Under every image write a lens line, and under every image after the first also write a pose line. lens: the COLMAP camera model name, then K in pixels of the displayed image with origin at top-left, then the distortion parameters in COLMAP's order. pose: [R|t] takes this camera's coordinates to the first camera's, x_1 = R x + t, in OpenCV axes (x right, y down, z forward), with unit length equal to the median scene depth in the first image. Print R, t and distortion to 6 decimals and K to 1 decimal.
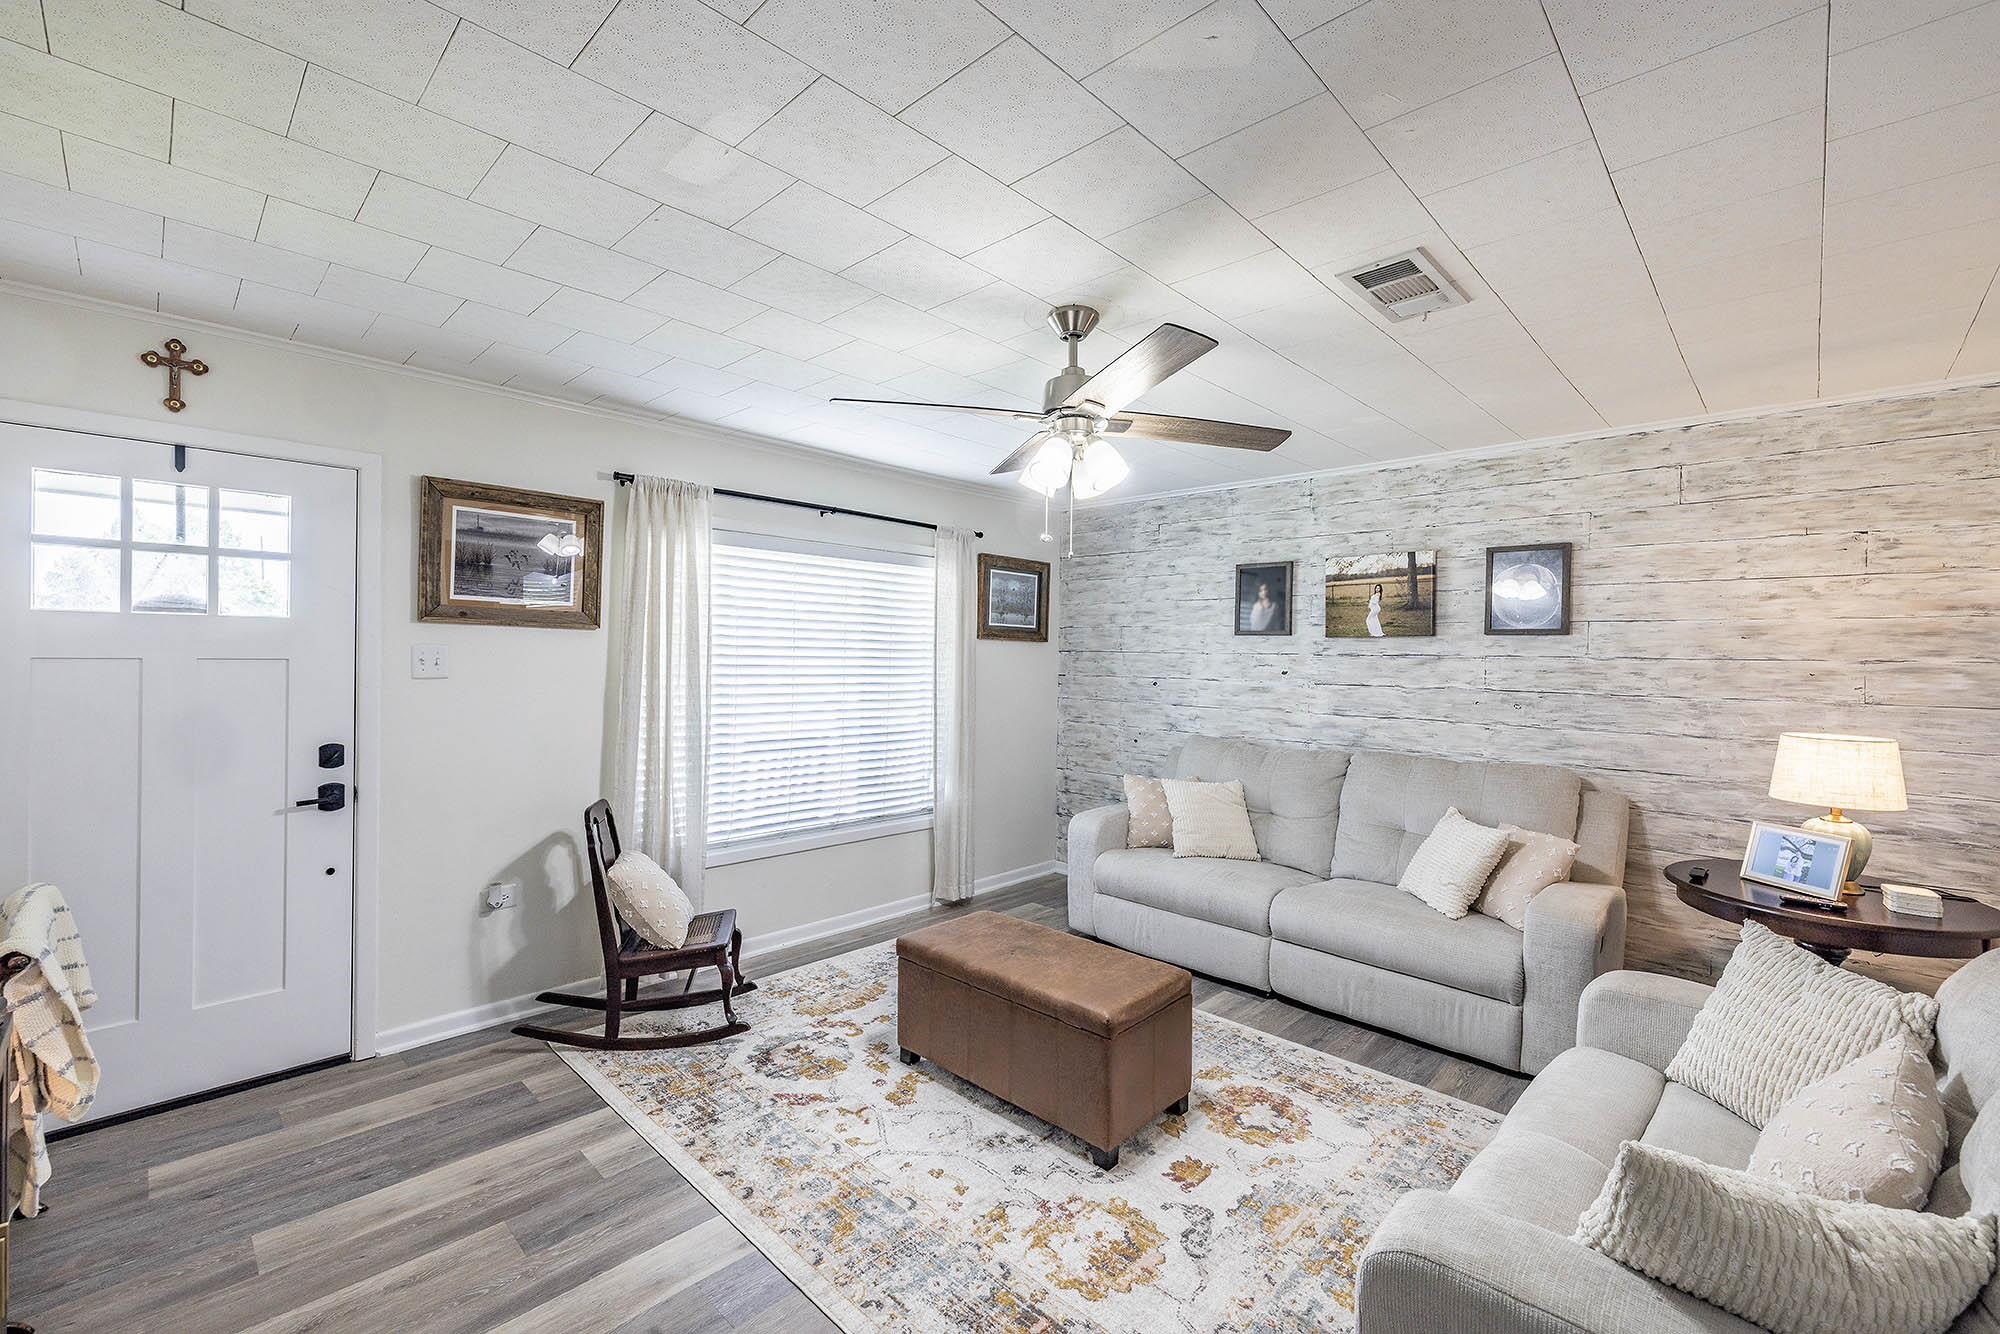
lens RADIAL K [[835.2, 0, 994.4], [0, 835.2, 670.6], [0, 0, 1]] dist [0.002419, 0.000447]
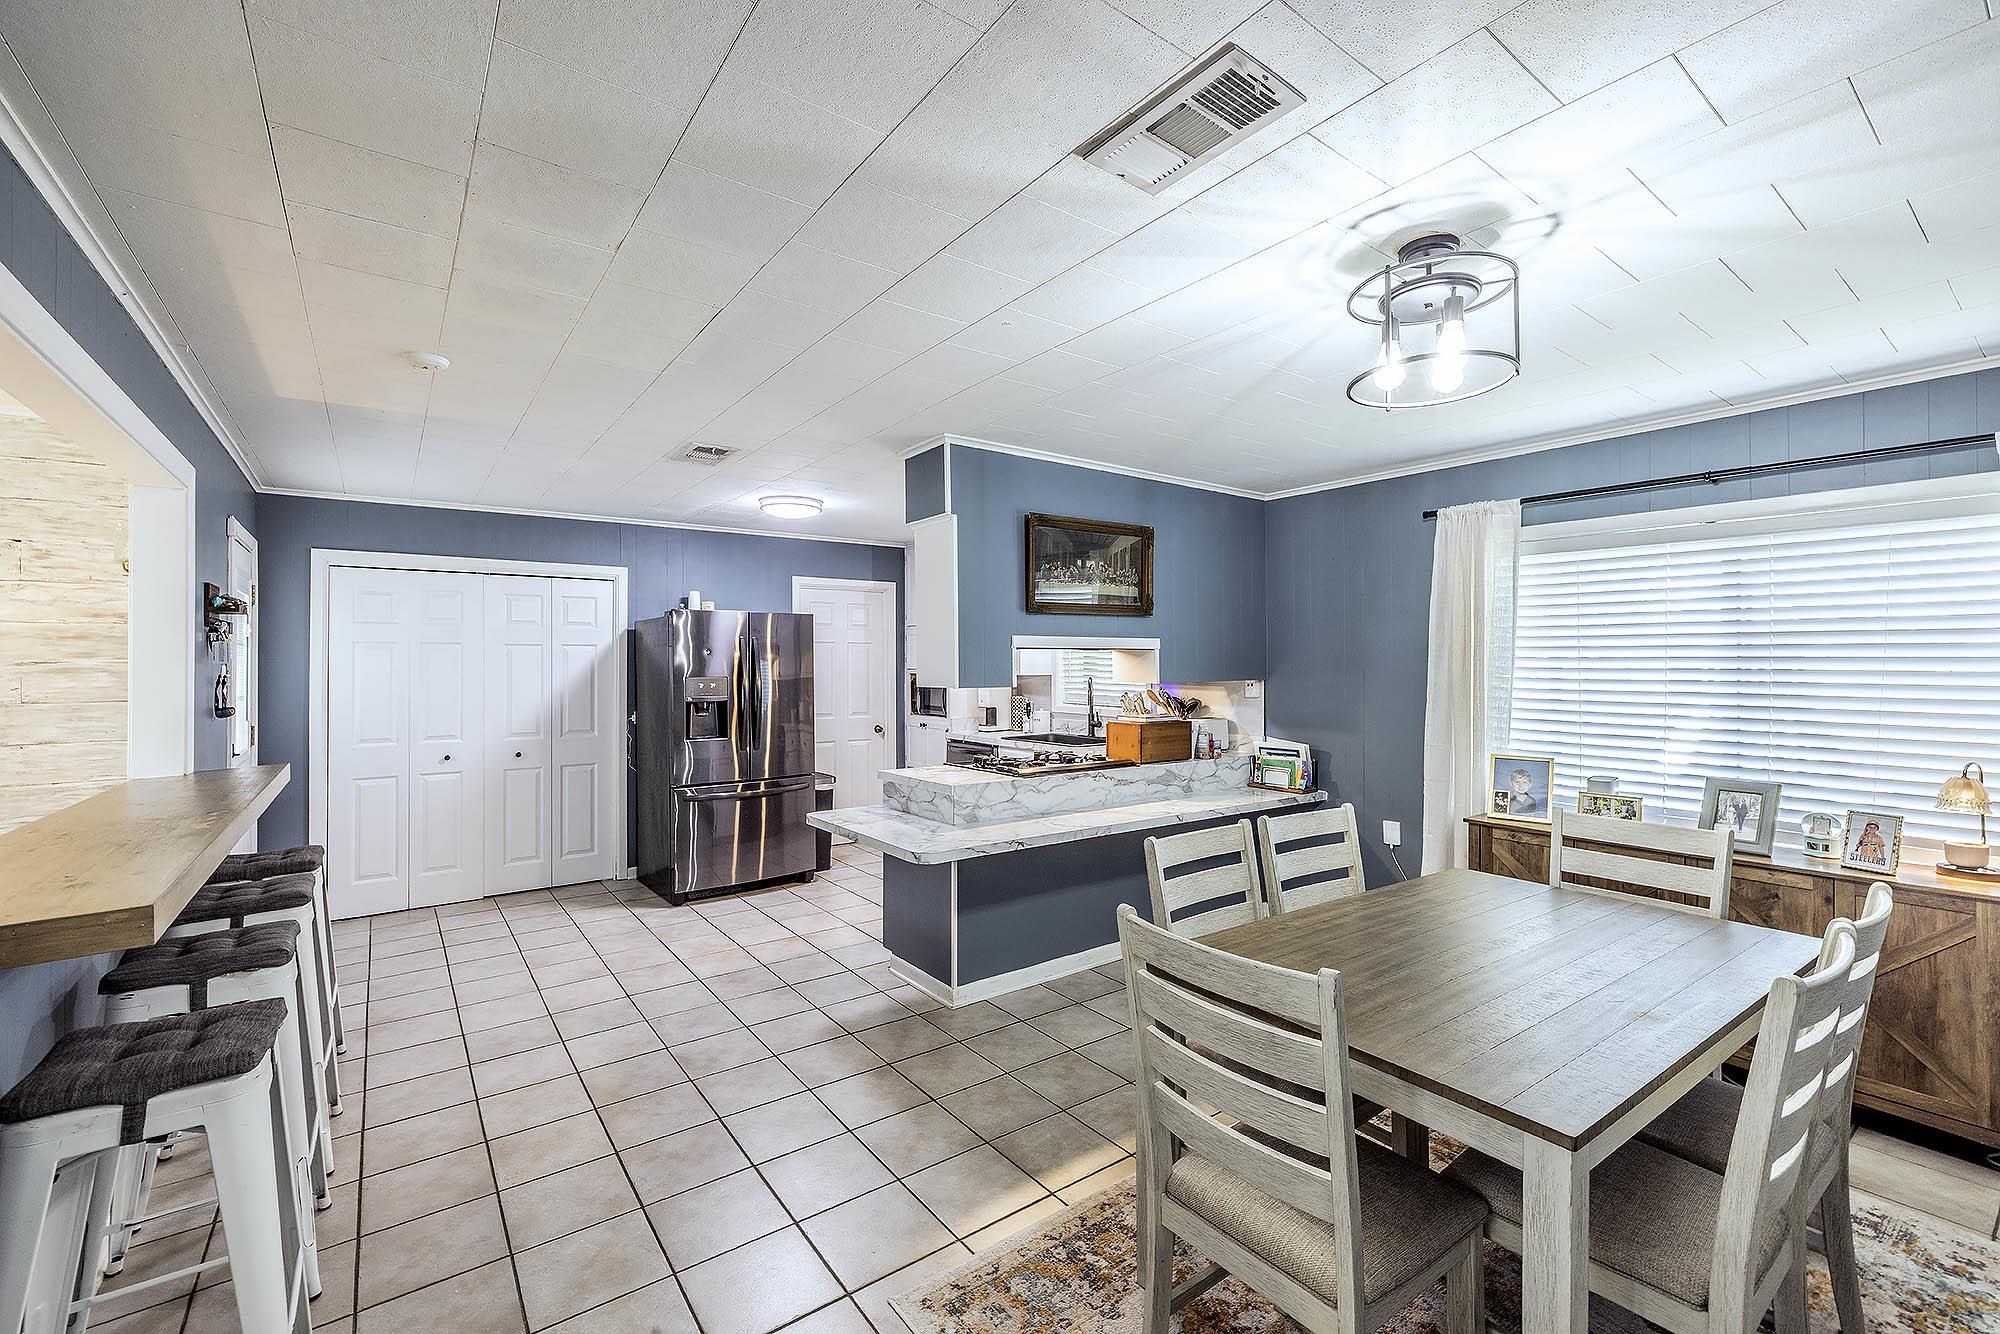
lens RADIAL K [[835.2, 0, 992.9], [0, 835.2, 632.2], [0, 0, 1]] dist [0.002419, 0.000447]
pose [[0.168721, 0.019726, 0.985466, 0.161443], [0.028930, 0.999270, -0.024956, 0.009219], [-0.985239, 0.032720, 0.168027, -0.293487]]
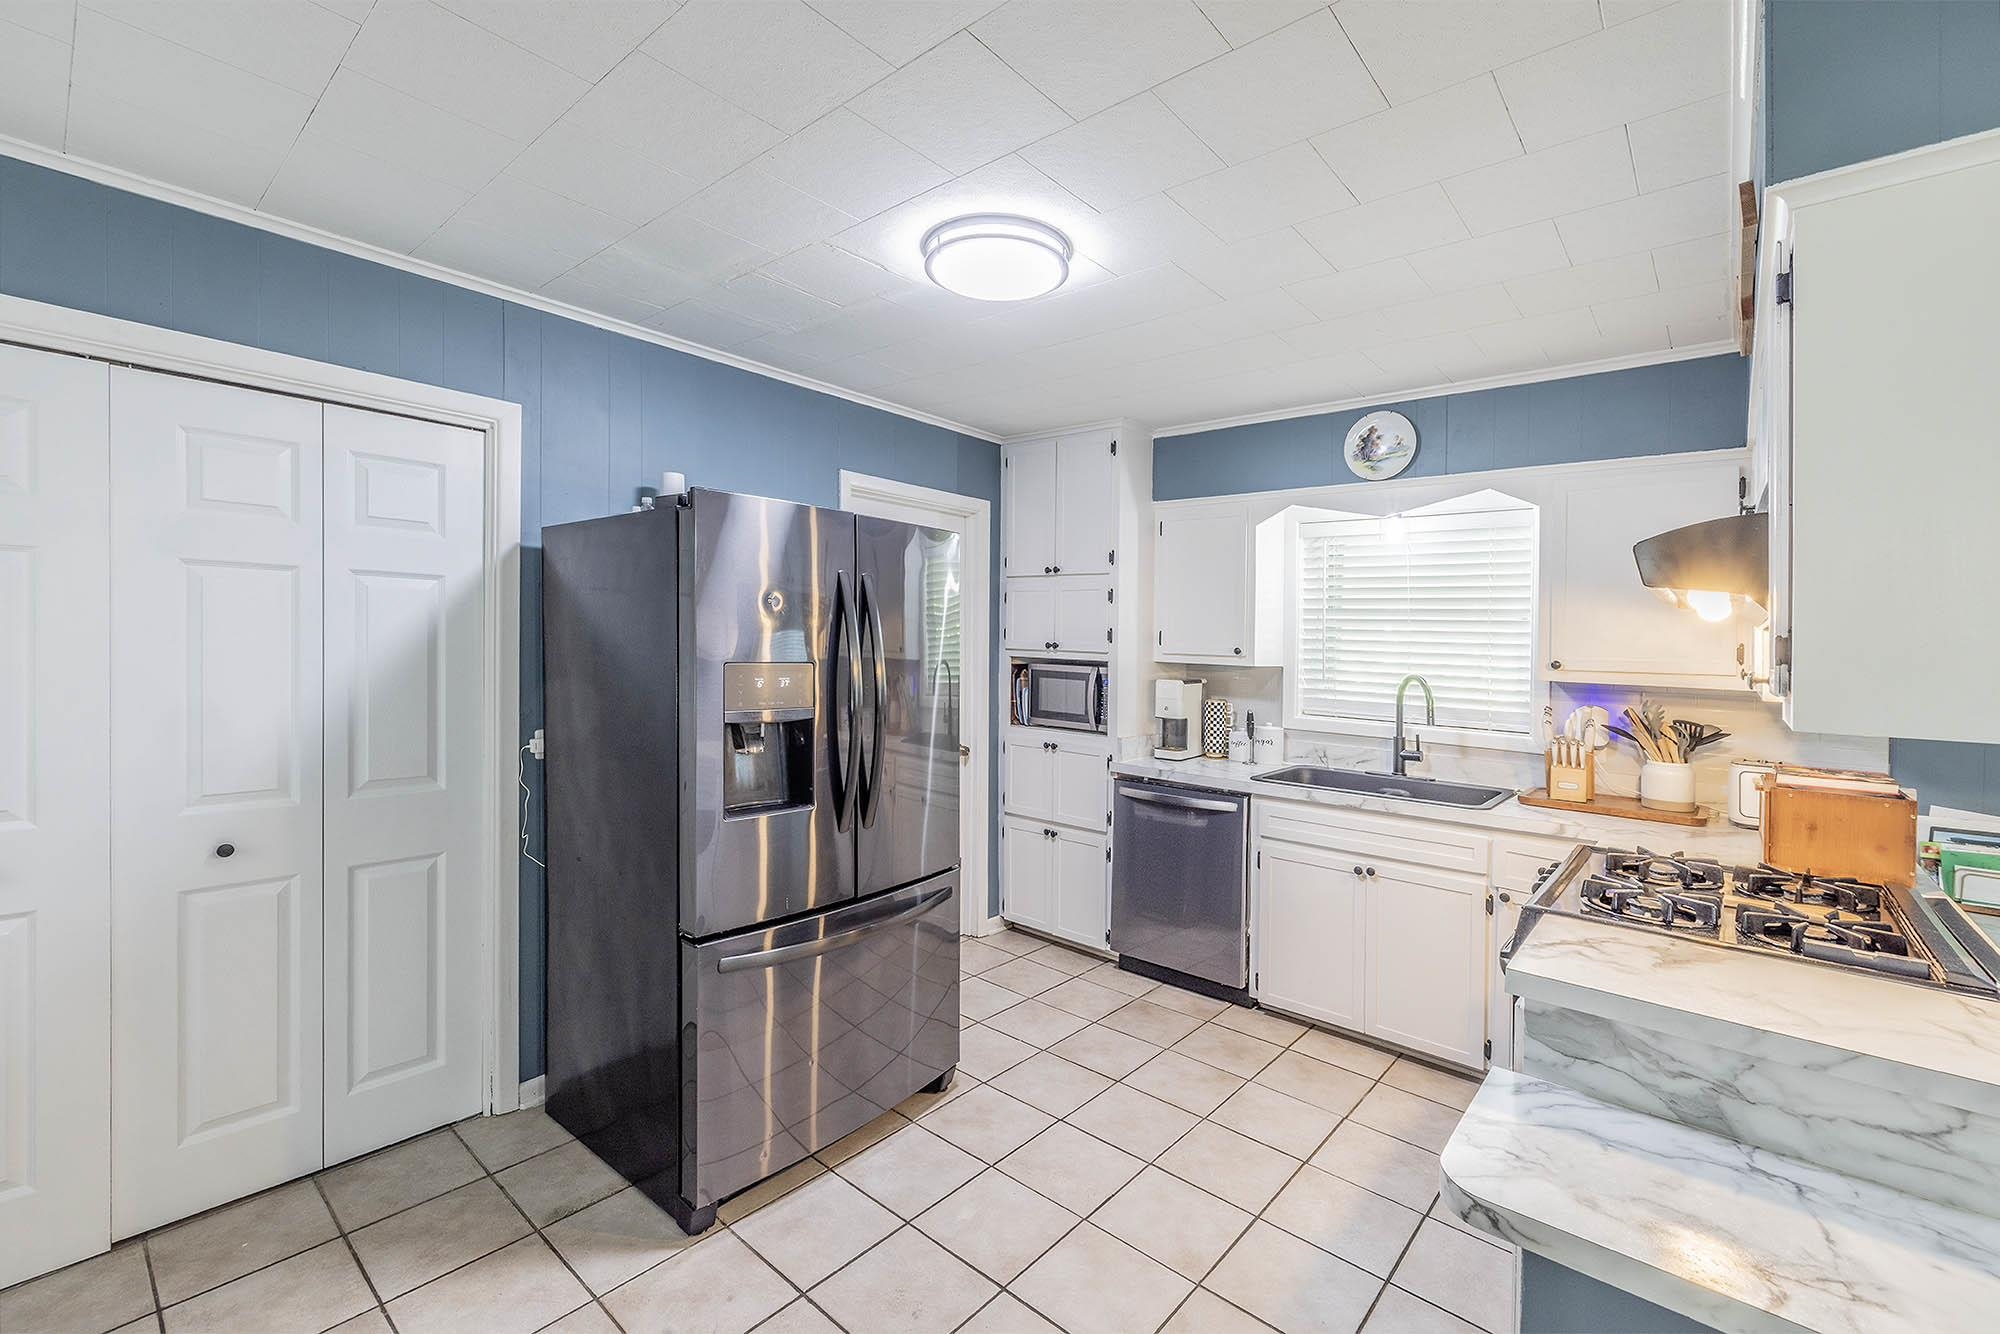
lens RADIAL K [[835.2, 0, 998.5], [0, 835.2, 649.9], [0, 0, 1]] dist [0.002419, 0.000447]
pose [[-0.057576, -0.025179, 0.998024, 0.834588], [-0.003318, 0.999681, 0.025029, 0.012204], [-0.998336, -0.001870, -0.057642, 0.256352]]
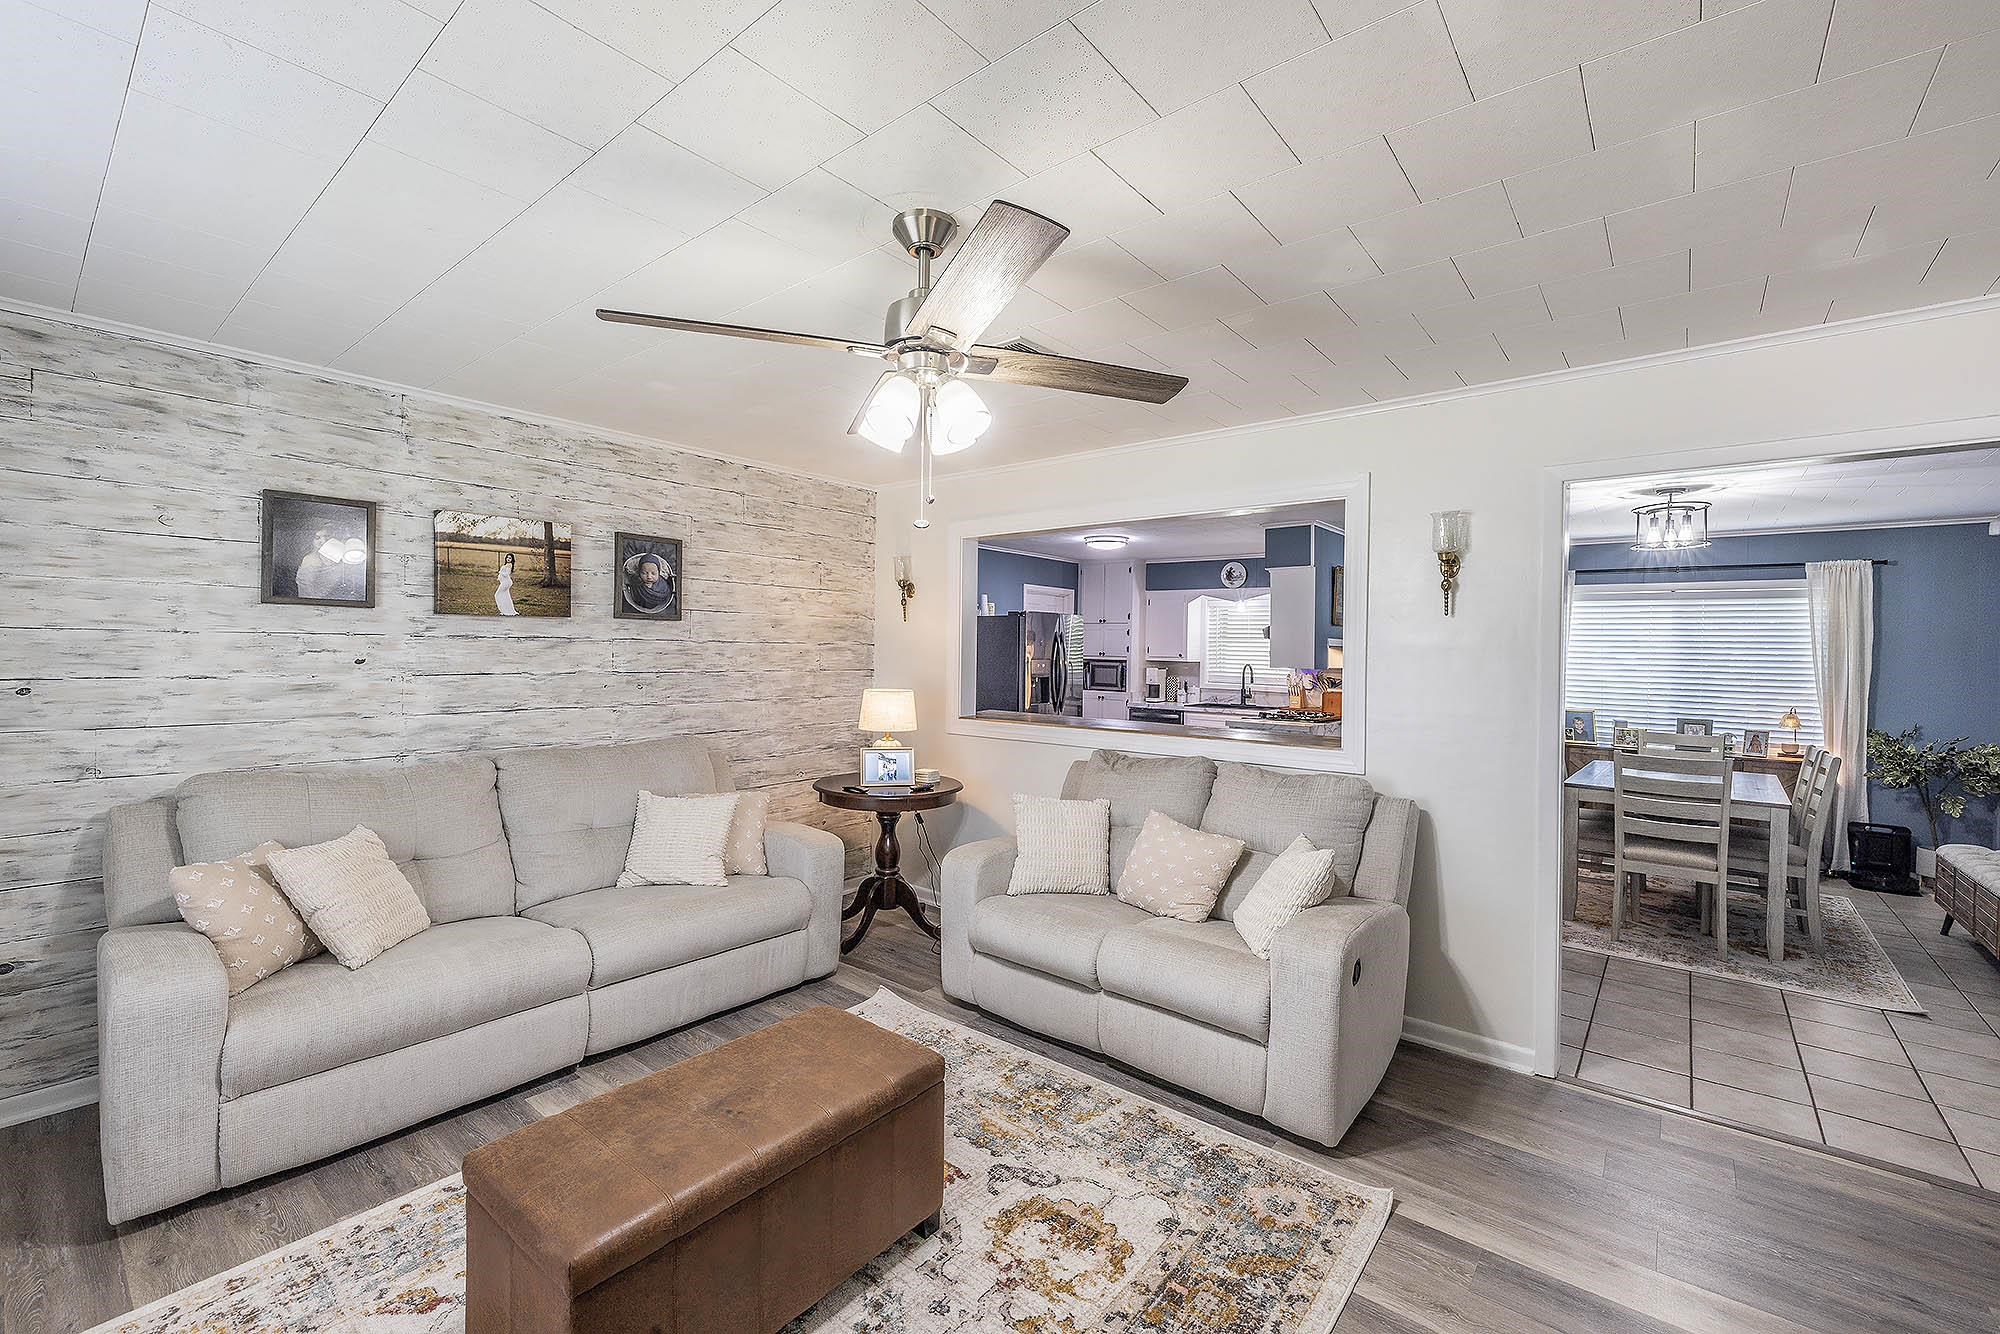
lens RADIAL K [[835.2, 0, 987.1], [0, 835.2, 669.2], [0, 0, 1]] dist [0.002419, 0.000447]
pose [[-0.073904, -0.039389, 0.996487, -0.447858], [0.004405, 0.999197, 0.039823, -0.019063], [-0.997256, 0.007333, -0.073671, 0.618799]]
